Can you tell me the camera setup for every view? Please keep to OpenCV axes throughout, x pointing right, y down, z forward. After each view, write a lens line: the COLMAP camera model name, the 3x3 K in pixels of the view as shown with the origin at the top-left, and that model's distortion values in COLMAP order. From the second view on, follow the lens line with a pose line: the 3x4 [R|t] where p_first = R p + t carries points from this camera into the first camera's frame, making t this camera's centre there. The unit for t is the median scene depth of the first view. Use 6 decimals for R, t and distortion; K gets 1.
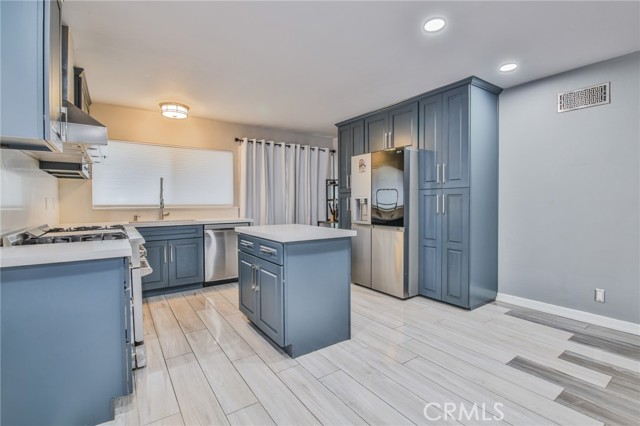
lens RADIAL K [[292.6, 0, 321.0], [0, 292.6, 209.4], [0, 0, 1]] dist [-0.000508, -0.012753]
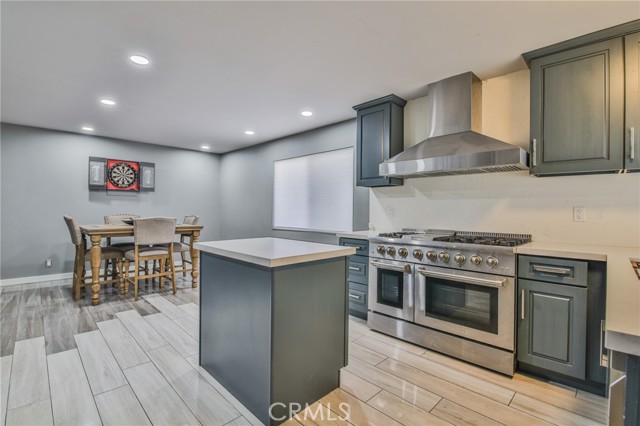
lens RADIAL K [[292.6, 0, 321.0], [0, 292.6, 209.4], [0, 0, 1]] dist [-0.000508, -0.012753]
pose [[-0.984914, -0.003304, -0.173014, -0.075443], [-0.007258, 0.999727, 0.022227, -0.035919], [0.172894, 0.023147, -0.984668, 1.330416]]
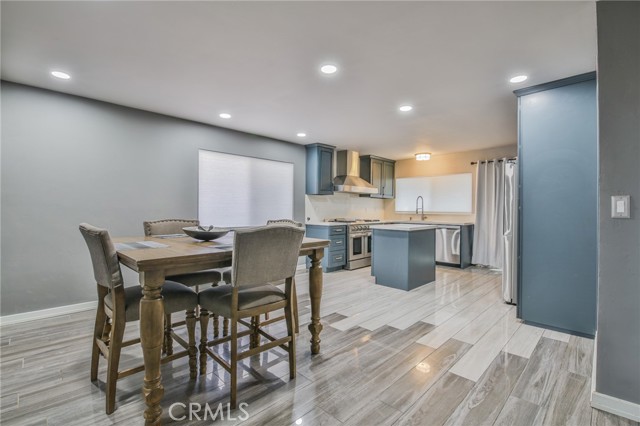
lens RADIAL K [[292.6, 0, 321.0], [0, 292.6, 209.4], [0, 0, 1]] dist [-0.000508, -0.012753]
pose [[0.180530, 0.005521, -0.983554, 1.157180], [-0.030661, 0.999530, -0.000017, -0.011633], [0.983092, 0.030160, 0.180614, 0.125510]]
